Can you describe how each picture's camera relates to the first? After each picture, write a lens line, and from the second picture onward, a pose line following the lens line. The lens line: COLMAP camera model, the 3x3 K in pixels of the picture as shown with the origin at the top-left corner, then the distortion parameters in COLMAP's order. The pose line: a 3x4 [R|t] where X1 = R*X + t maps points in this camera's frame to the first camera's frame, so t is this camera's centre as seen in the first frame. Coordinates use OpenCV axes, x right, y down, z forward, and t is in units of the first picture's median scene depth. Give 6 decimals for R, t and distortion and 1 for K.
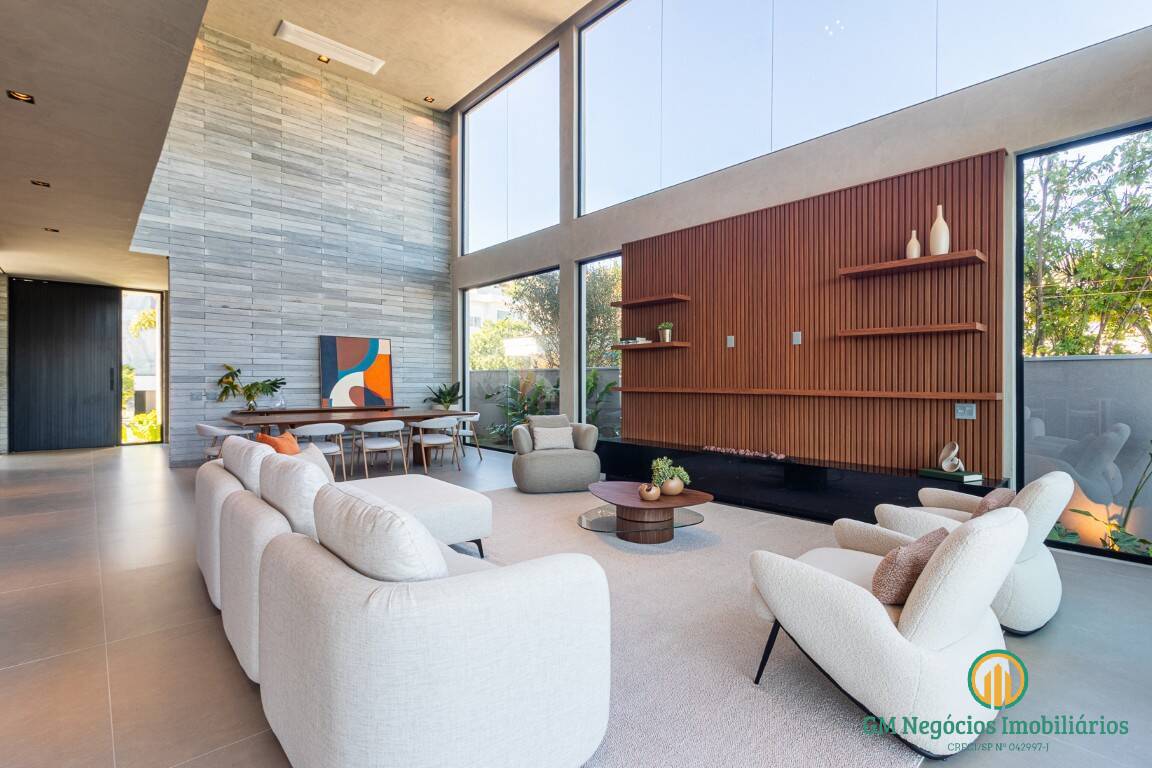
lens RADIAL K [[544.5, 0, 576.0], [0, 544.5, 384.0], [0, 0, 1]] dist [-0.000372, 0.000039]
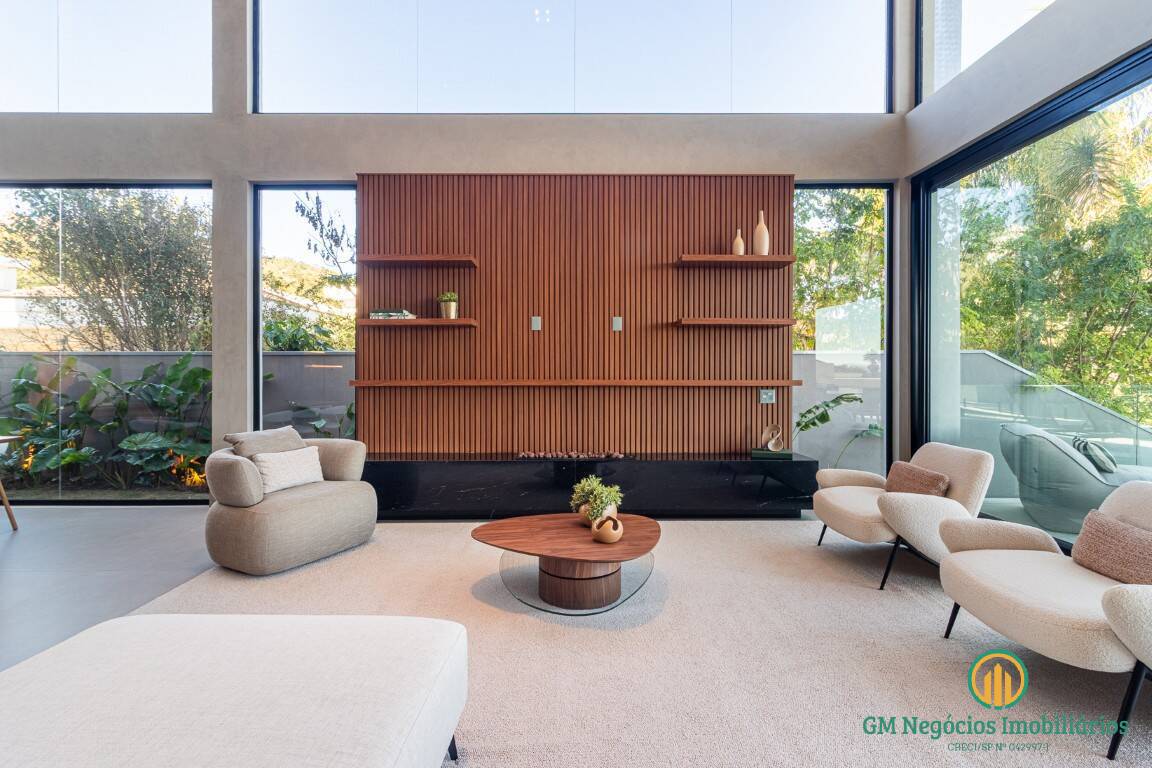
lens RADIAL K [[576.6, 0, 575.4], [0, 576.6, 371.8], [0, 0, 1]] dist [0.003551, 0.000765]
pose [[0.666174, -0.006039, 0.745772, -0.339832], [0.007222, 0.999973, 0.001646, -0.004829], [-0.745761, 0.004289, 0.666200, 0.374780]]
